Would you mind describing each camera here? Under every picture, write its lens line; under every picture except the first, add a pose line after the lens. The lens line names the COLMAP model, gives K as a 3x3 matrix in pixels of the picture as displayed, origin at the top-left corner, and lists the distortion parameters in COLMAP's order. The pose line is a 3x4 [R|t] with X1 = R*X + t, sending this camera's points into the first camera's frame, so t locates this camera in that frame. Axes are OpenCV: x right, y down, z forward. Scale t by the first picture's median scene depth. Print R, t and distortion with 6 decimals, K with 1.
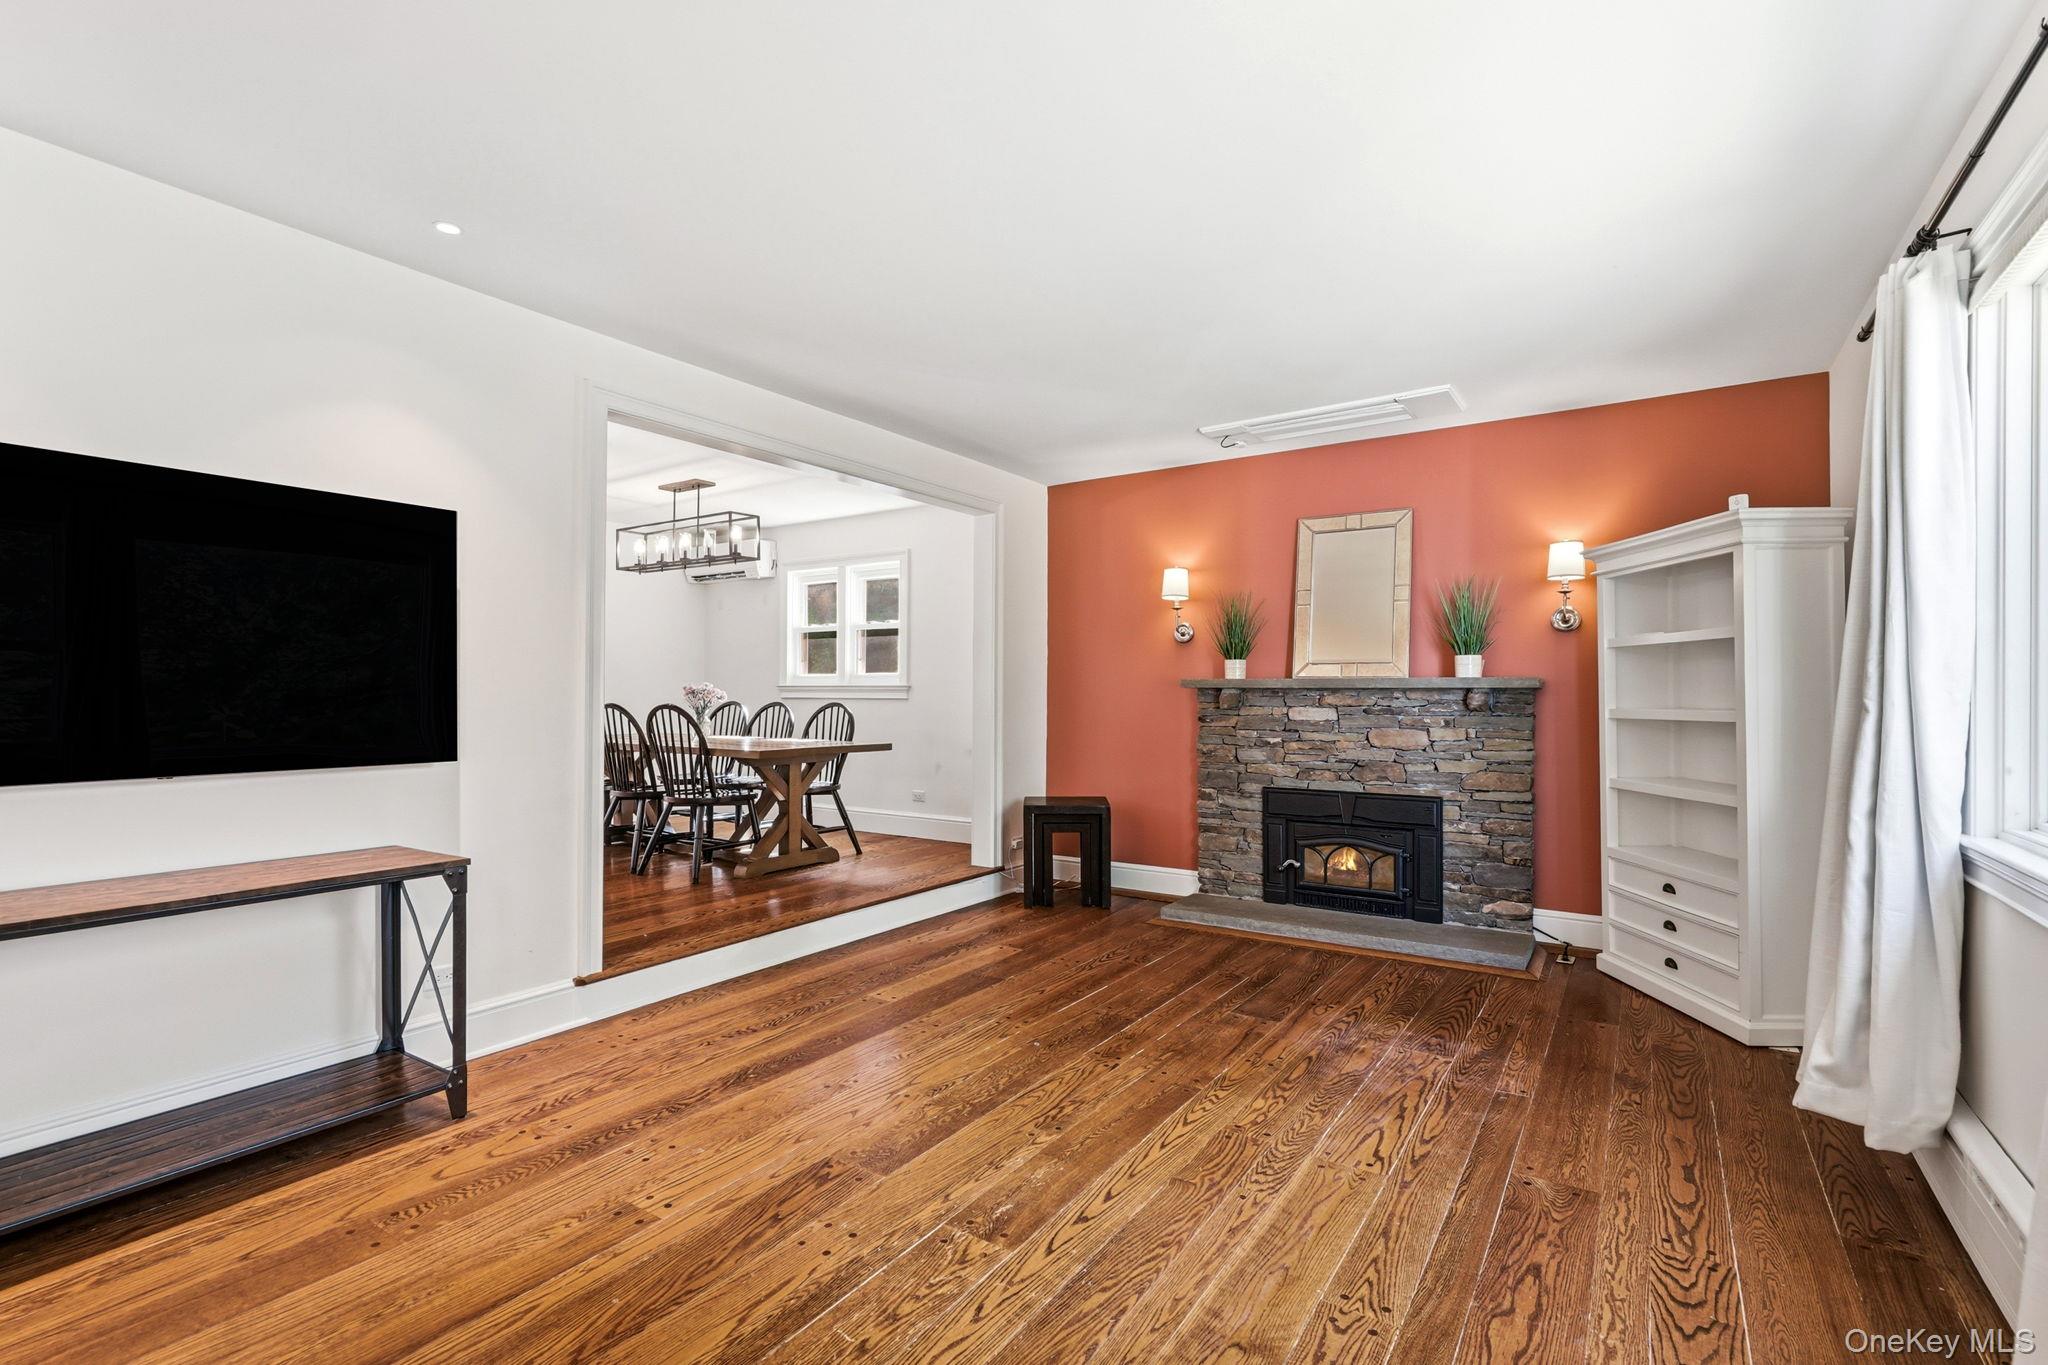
lens RADIAL K [[954.3, 0, 1005.4], [0, 954.3, 686.3], [0, 0, 1]] dist [-0.002276, 0.003565]
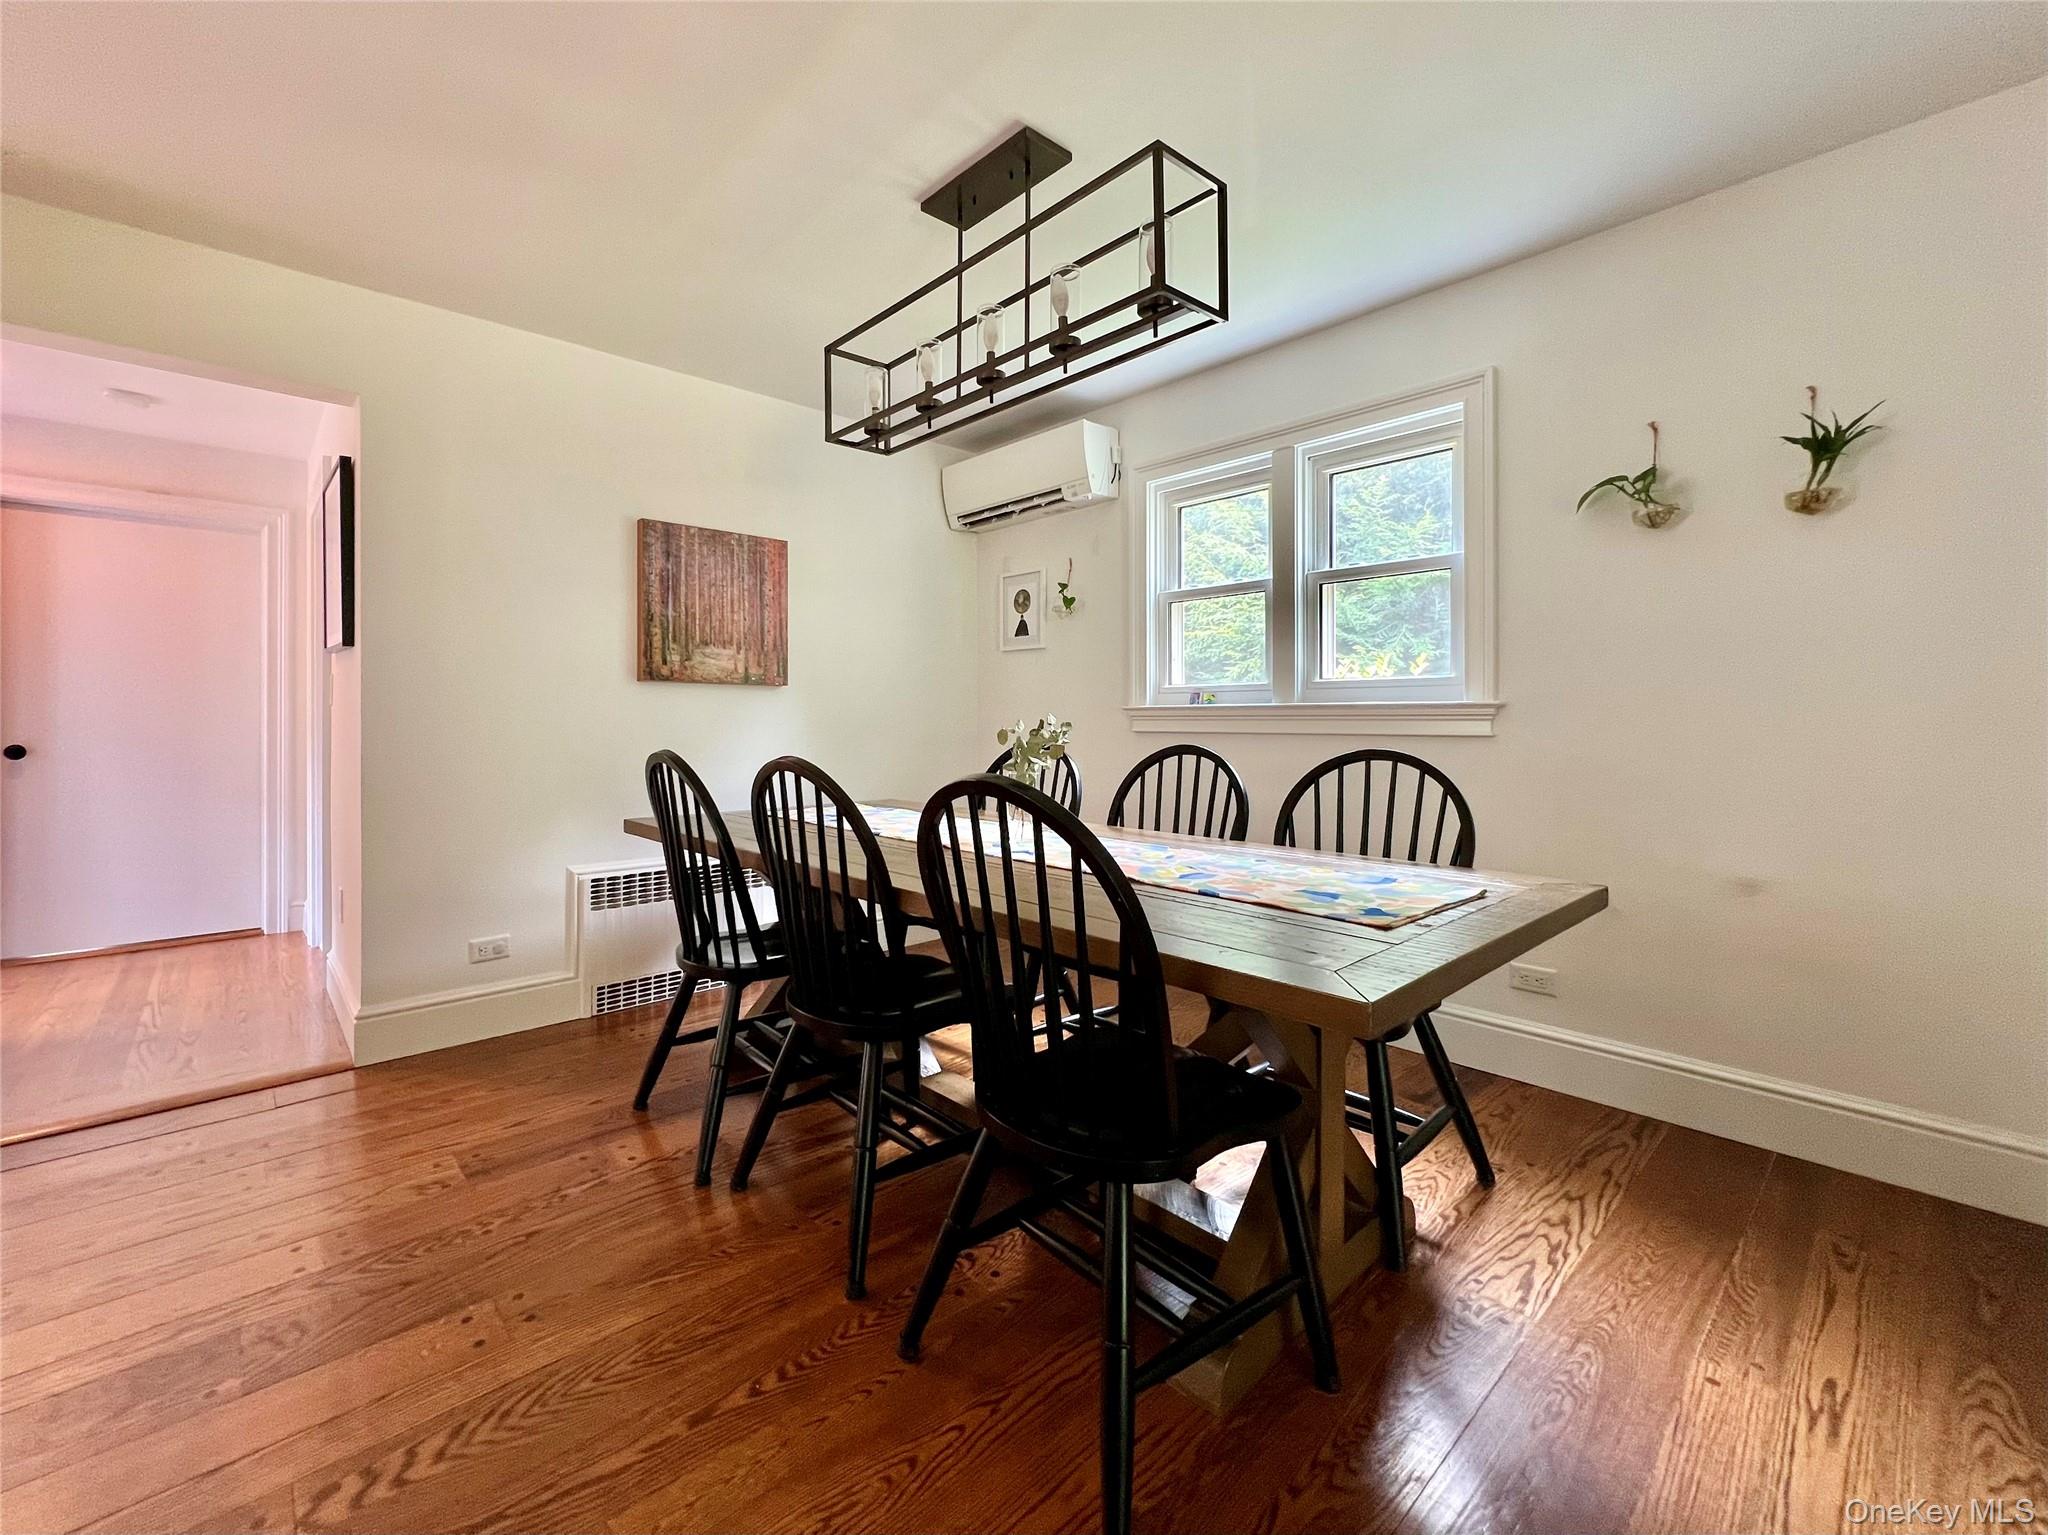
lens RADIAL K [[869.5, 0, 979.7], [0, 869.5, 715.0], [0, 0, 1]] dist [0.002913, -0.000753]
pose [[0.973092, -0.010874, -0.230159, -0.351603], [0.011725, 0.999929, 0.002332, 0.001723], [0.230117, -0.004968, 0.973150, 0.886498]]
